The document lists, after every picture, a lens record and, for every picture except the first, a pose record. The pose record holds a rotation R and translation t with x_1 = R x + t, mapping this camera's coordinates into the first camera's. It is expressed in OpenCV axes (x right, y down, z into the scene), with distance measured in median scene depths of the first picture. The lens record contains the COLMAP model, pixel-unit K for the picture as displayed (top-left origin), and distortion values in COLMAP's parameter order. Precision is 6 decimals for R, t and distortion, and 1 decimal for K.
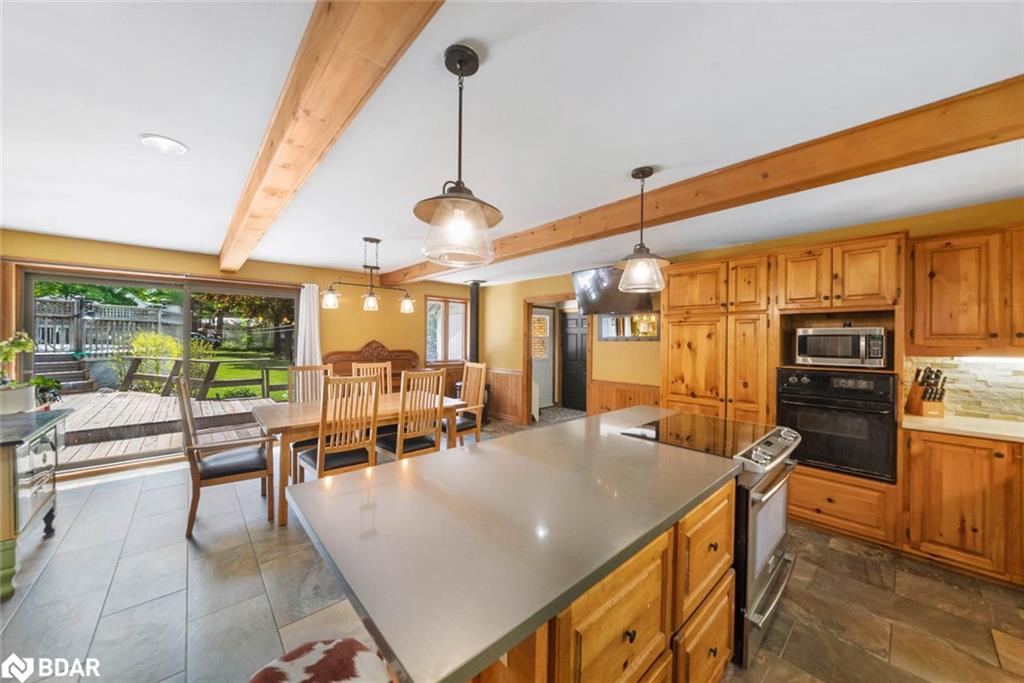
lens RADIAL K [[359.6, 0, 509.9], [0, 359.6, 339.9], [0, 0, 1]] dist [-0.007763, 0.000525]
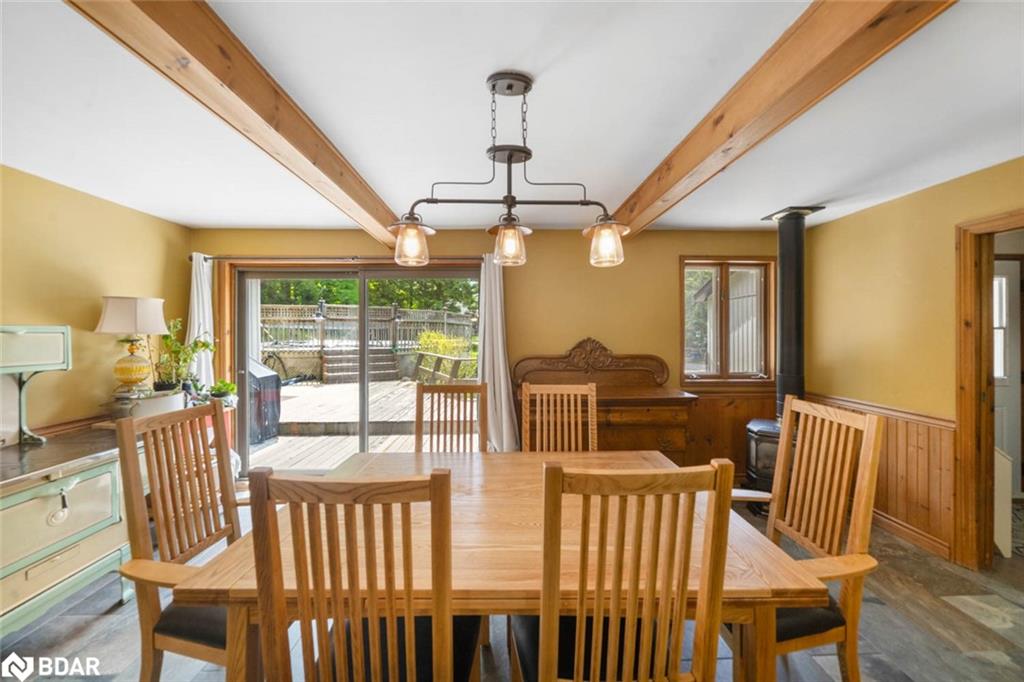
lens RADIAL K [[359.6, 0, 512.4], [0, 359.6, 337.7], [0, 0, 1]] dist [-0.007763, 0.000525]
pose [[0.764449, -0.002738, -0.644679, -0.172523], [0.006057, 0.999977, 0.002935, -0.003676], [0.644656, -0.006148, 0.764448, 0.908224]]
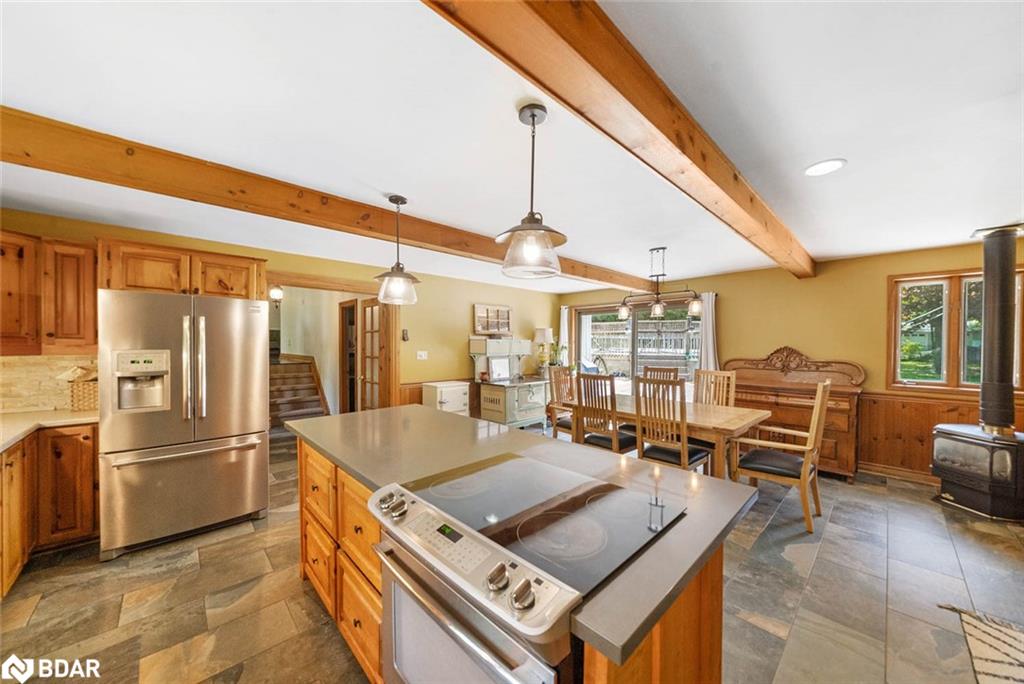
lens RADIAL K [[359.6, 0, 516.4], [0, 359.6, 345.7], [0, 0, 1]] dist [-0.007763, 0.000525]
pose [[0.038773, -0.000944, -0.999248, 0.833954], [-0.004276, 0.999990, -0.001111, 0.006063], [0.999239, 0.004315, 0.038768, 0.710862]]
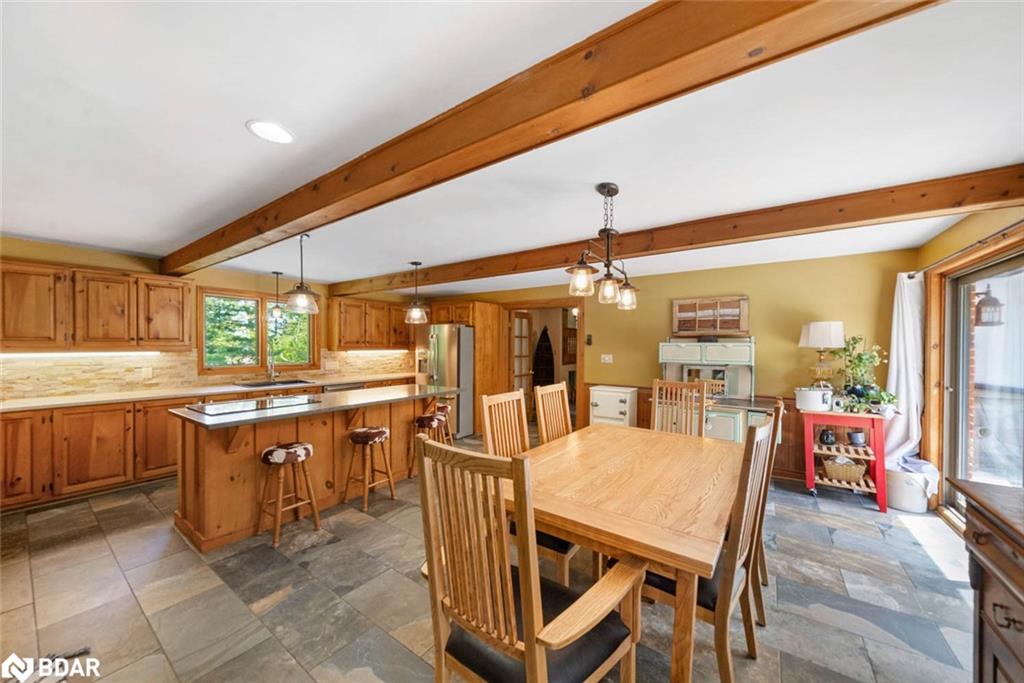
lens RADIAL K [[359.6, 0, 515.8], [0, 359.6, 345.3], [0, 0, 1]] dist [-0.007763, 0.000525]
pose [[-0.971960, -0.012769, -0.234798, -0.134214], [-0.012713, 0.999918, -0.001752, -0.006239], [0.234801, 0.001282, -0.972043, 2.049031]]
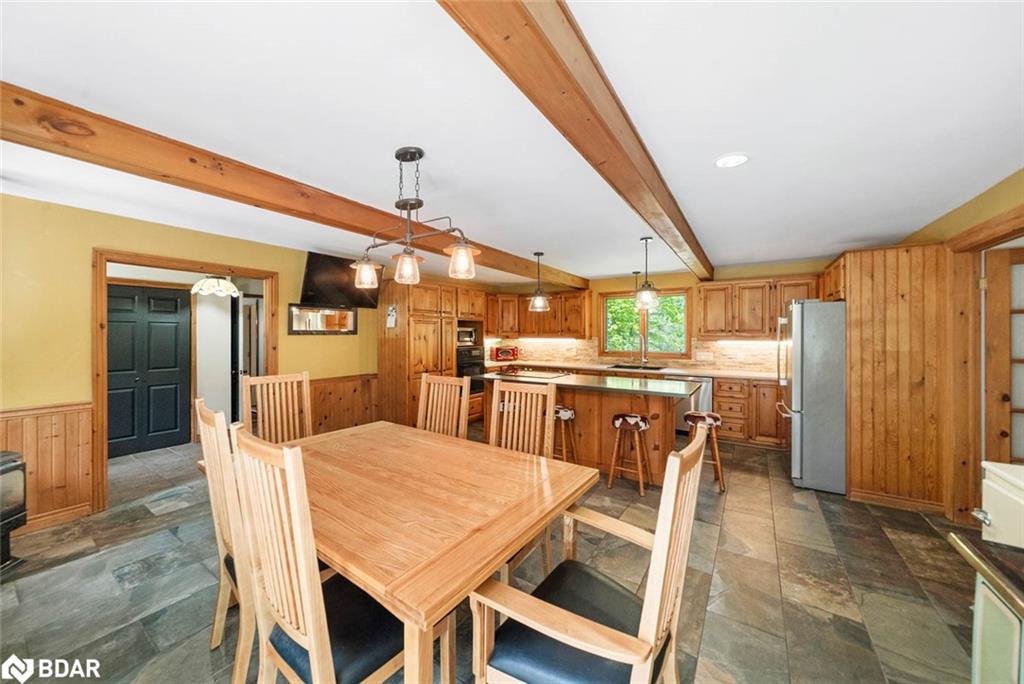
lens RADIAL K [[359.6, 0, 514.4], [0, 359.6, 336.8], [0, 0, 1]] dist [-0.007763, 0.000525]
pose [[-0.261115, -0.014236, 0.965203, -1.216627], [-0.002007, 0.999897, 0.014205, -0.011249], [-0.965306, 0.001772, -0.261116, 1.261358]]
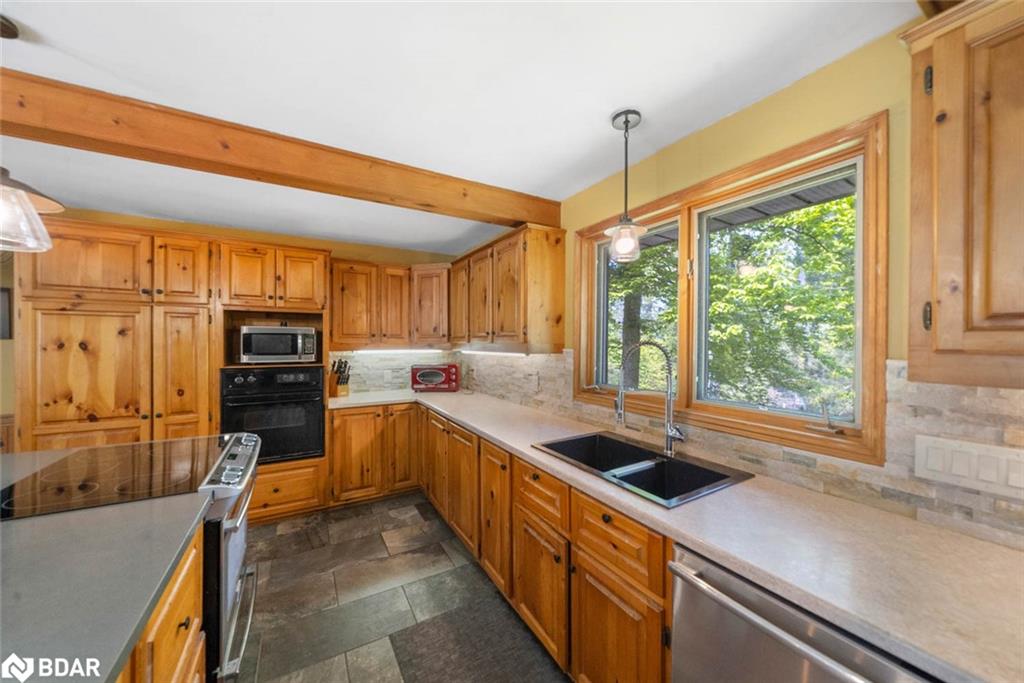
lens RADIAL K [[359.6, 0, 516.1], [0, 359.6, 344.6], [0, 0, 1]] dist [-0.007763, 0.000525]
pose [[0.188663, -0.014289, 0.981938, 0.000289], [-0.003193, 0.999880, 0.015163, 0.000766], [-0.982037, -0.005996, 0.188595, 0.100545]]
